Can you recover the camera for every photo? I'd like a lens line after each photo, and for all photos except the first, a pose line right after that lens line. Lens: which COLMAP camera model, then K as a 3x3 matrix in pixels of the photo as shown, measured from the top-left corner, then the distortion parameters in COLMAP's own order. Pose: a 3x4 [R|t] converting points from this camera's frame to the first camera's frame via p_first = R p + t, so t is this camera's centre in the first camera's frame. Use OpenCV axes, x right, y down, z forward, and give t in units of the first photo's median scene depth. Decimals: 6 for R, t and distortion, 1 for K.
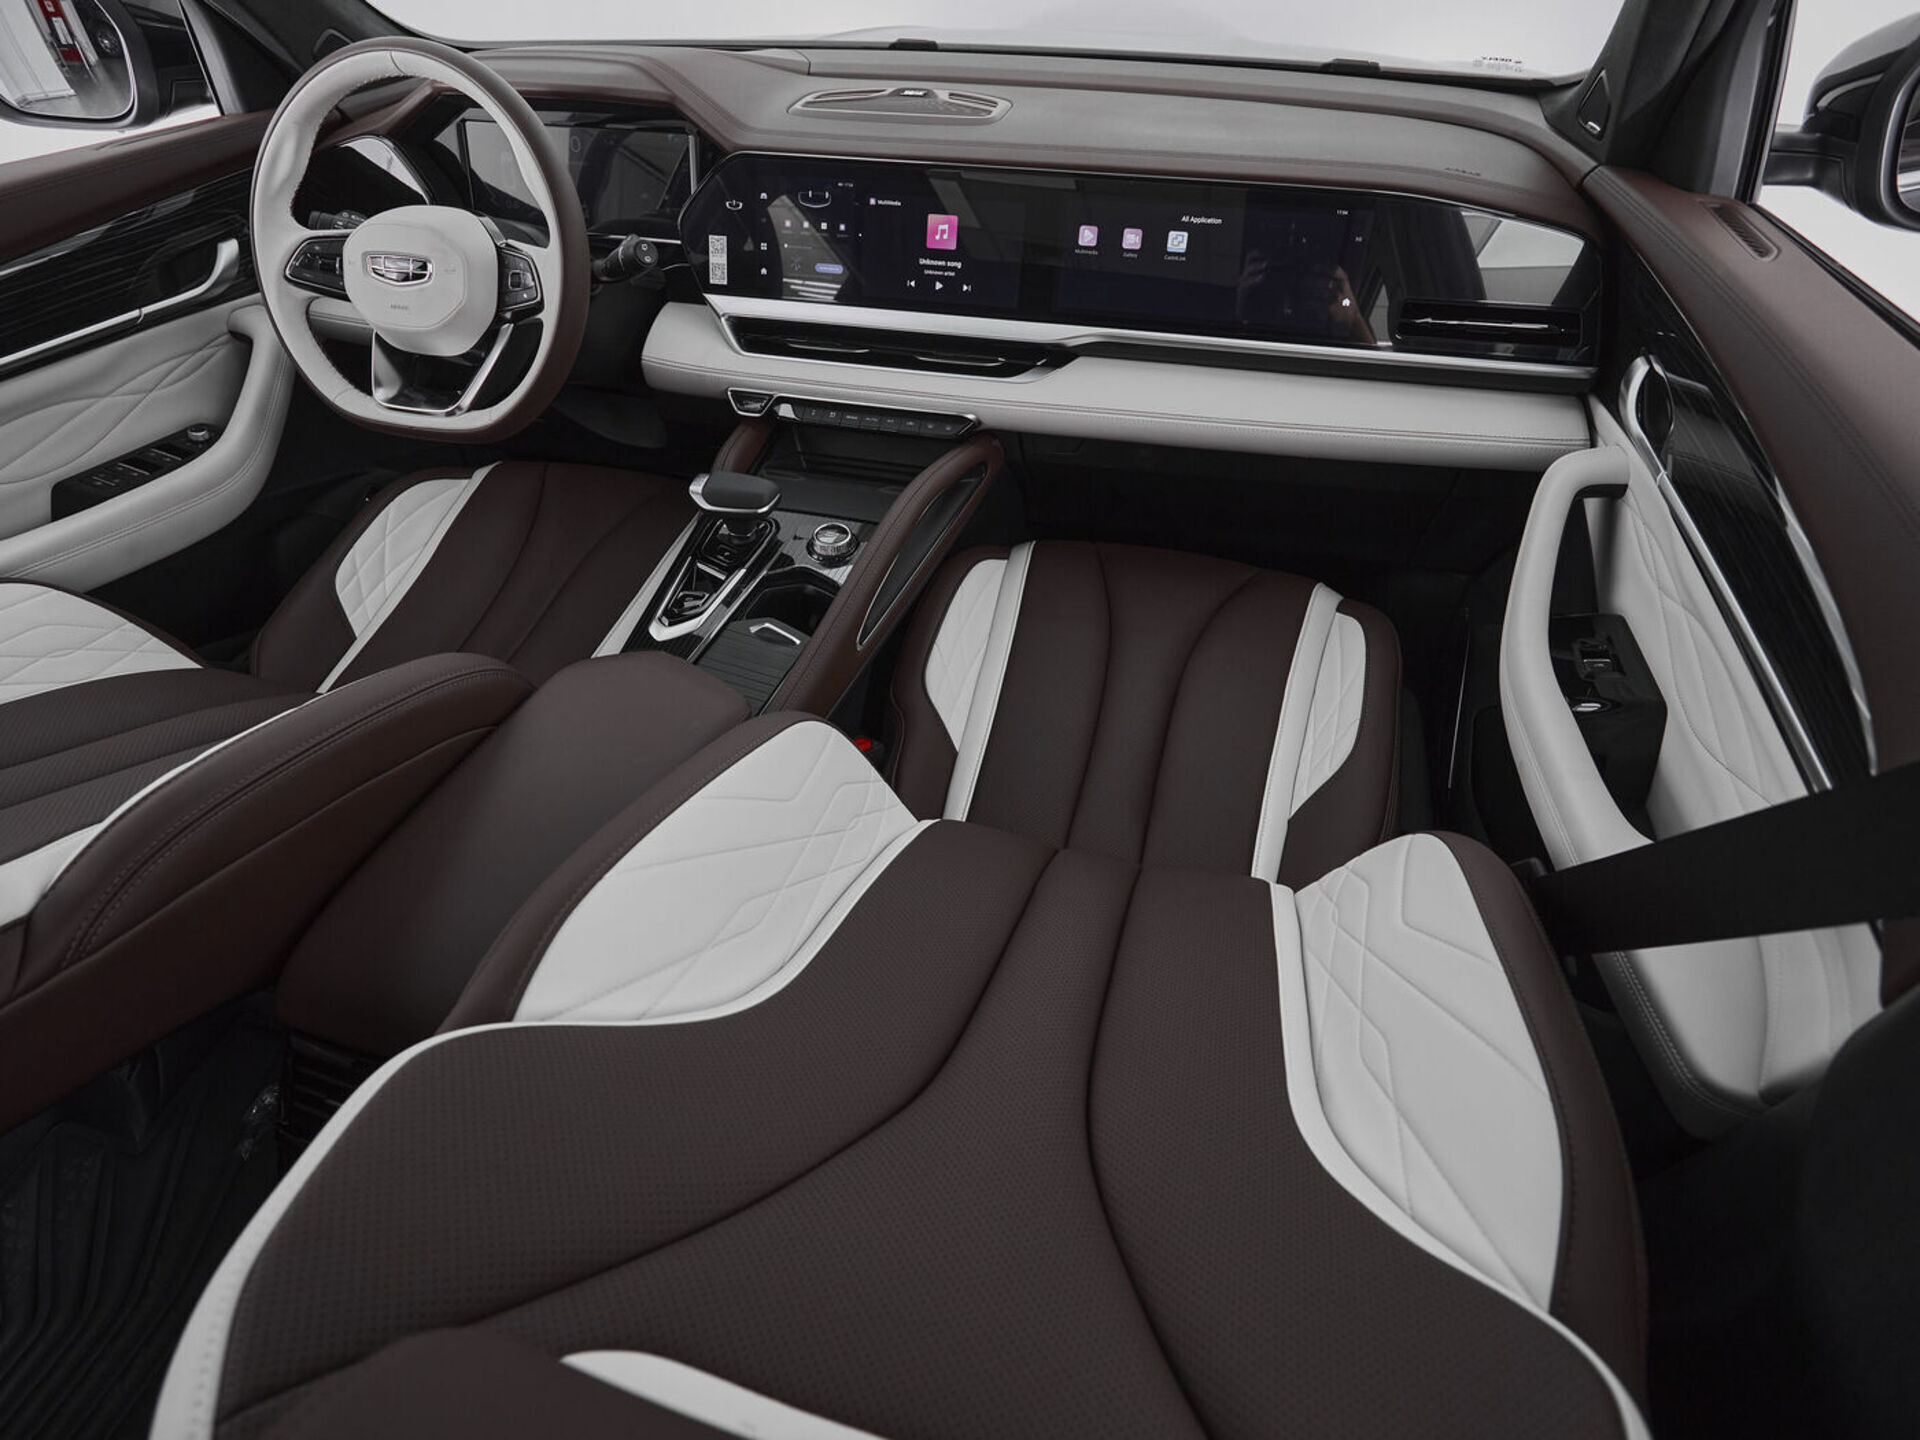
lens RADIAL K [[1061.3, 0, 961.4], [0, 1061.3, 708.2], [0, 0, 1]] dist [-0.001334, 0.000878]
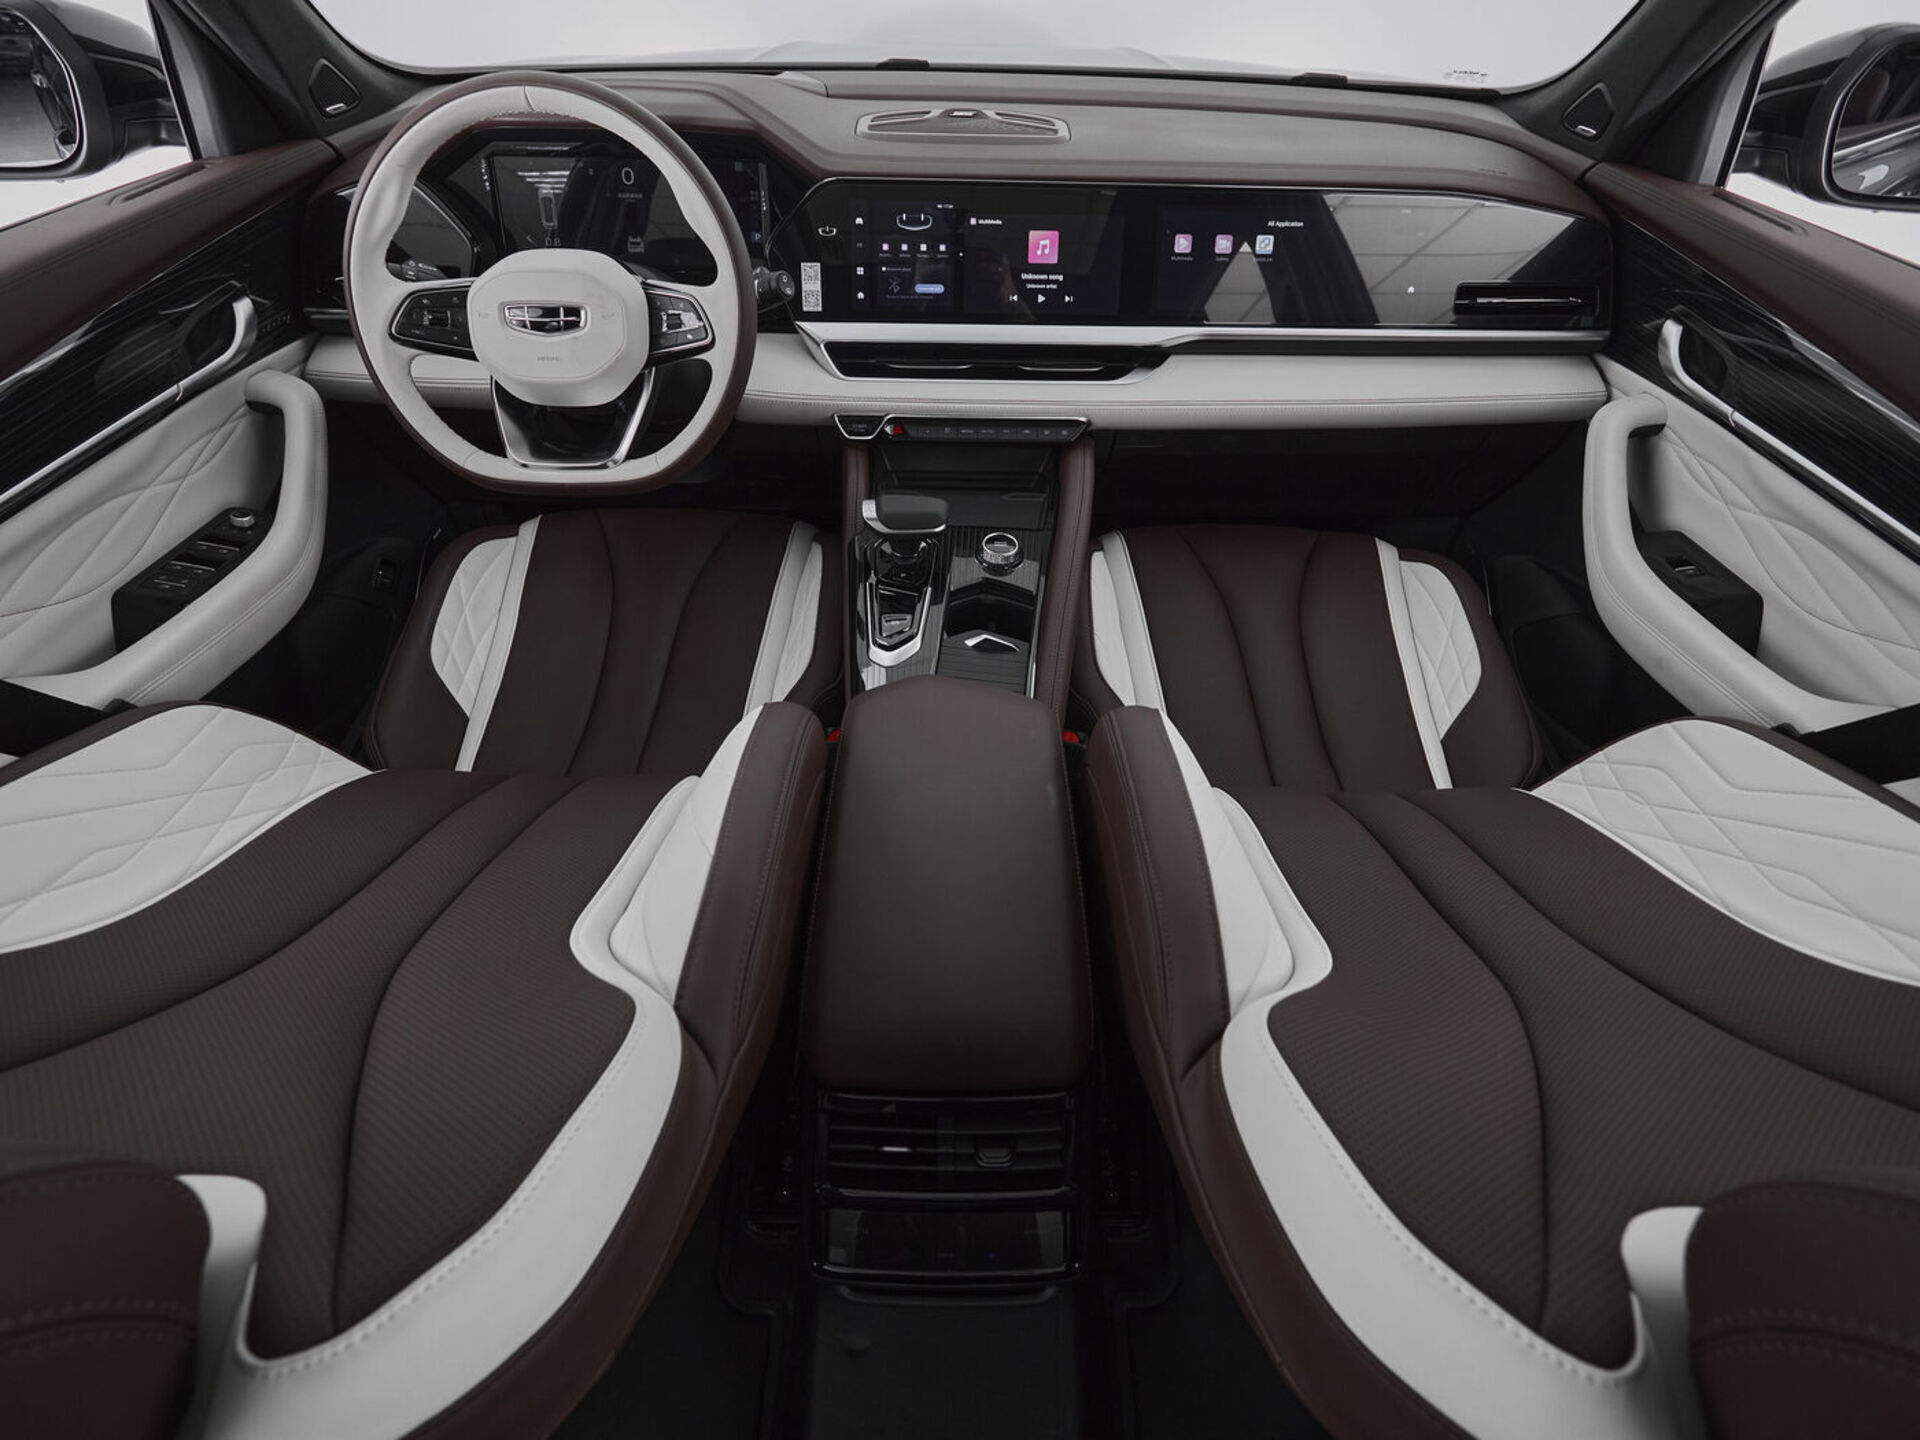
lens RADIAL K [[1042.9, 0, 960.0], [0, 1042.9, 720.0], [0, 0, 1]] dist [0.000699, -0.000972]
pose [[0.961682, -0.156797, 0.224907, -0.395908], [0.153269, 0.987628, 0.033176, -0.031130], [-0.227327, 0.002567, 0.973815, 0.010400]]
